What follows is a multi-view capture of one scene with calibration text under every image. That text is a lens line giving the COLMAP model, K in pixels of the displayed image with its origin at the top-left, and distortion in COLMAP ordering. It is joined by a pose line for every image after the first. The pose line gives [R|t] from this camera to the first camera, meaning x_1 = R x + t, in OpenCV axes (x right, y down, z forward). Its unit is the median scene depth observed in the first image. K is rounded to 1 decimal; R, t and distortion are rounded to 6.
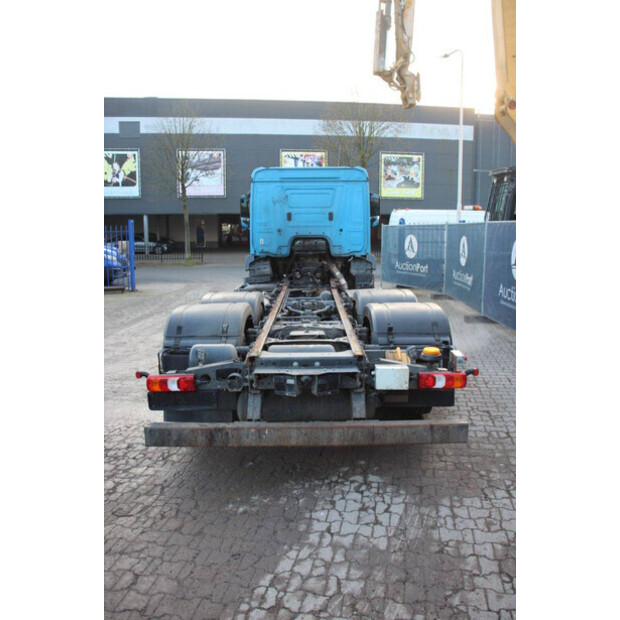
lens RADIAL K [[527.1, 0, 309.8], [0, 527.1, 310.9], [0, 0, 1]] dist [-0.089974, -0.003769]
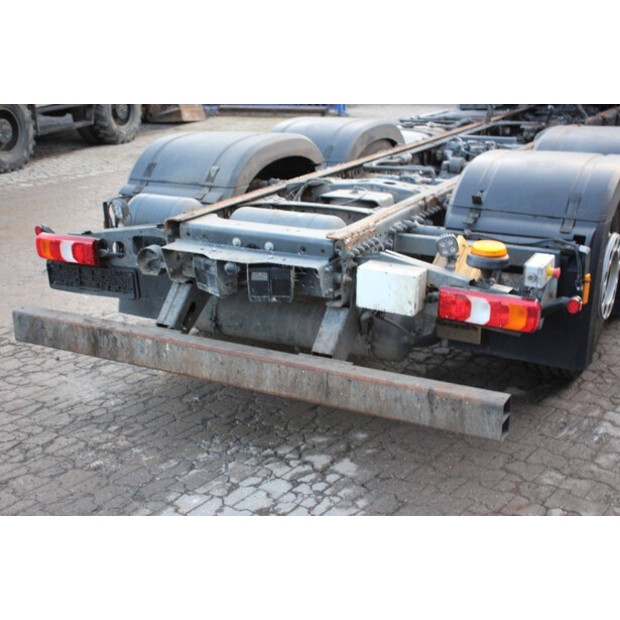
lens RADIAL K [[845.2, 0, 309.7], [0, 845.2, 309.0], [0, 0, 1]] dist [0.104767, 0.000000]
pose [[0.888962, 0.151505, -0.432195, 0.456670], [-0.076928, 0.979686, 0.185196, -0.002887], [0.451473, -0.131385, 0.882559, 0.223492]]
